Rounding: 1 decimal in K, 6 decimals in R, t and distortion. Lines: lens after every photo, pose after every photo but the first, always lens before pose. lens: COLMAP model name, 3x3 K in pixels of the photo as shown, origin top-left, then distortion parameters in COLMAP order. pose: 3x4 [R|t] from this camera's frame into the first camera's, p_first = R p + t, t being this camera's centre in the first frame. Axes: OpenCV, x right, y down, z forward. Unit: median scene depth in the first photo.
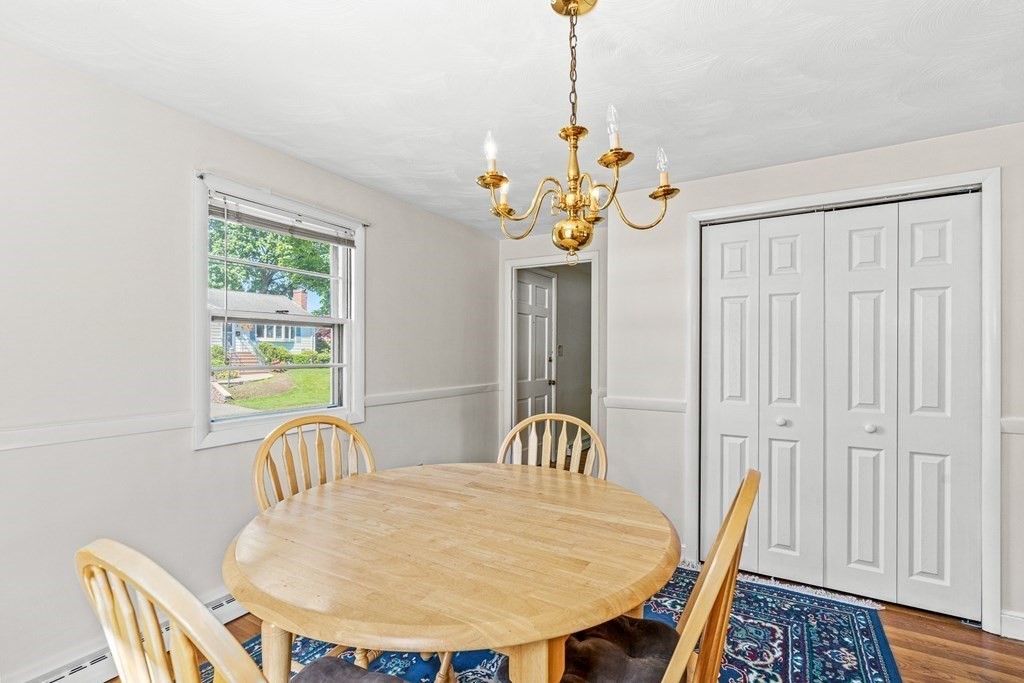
lens RADIAL K [[466.7, 0, 512.5], [0, 466.7, 346.4], [0, 0, 1]] dist [-0.003734, 0.001516]
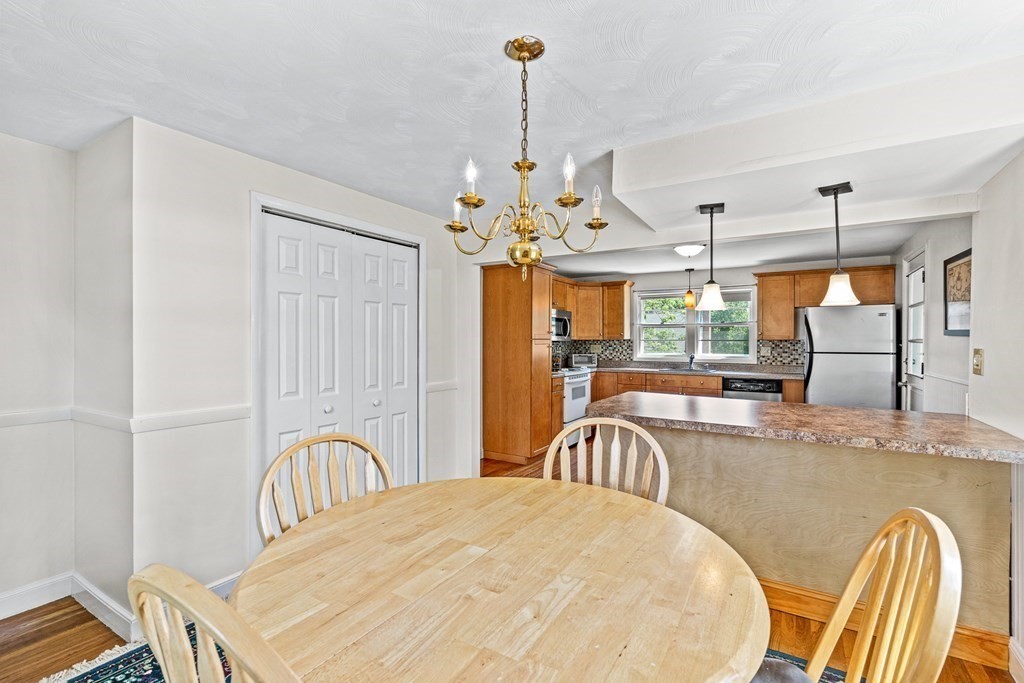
lens RADIAL K [[466.7, 0, 506.7], [0, 466.7, 343.6], [0, 0, 1]] dist [-0.003734, 0.001516]
pose [[0.023282, -0.010321, 0.999676, -0.659639], [-0.014837, 0.999833, 0.010668, -0.020111], [-0.999619, -0.015080, 0.023125, 0.662678]]
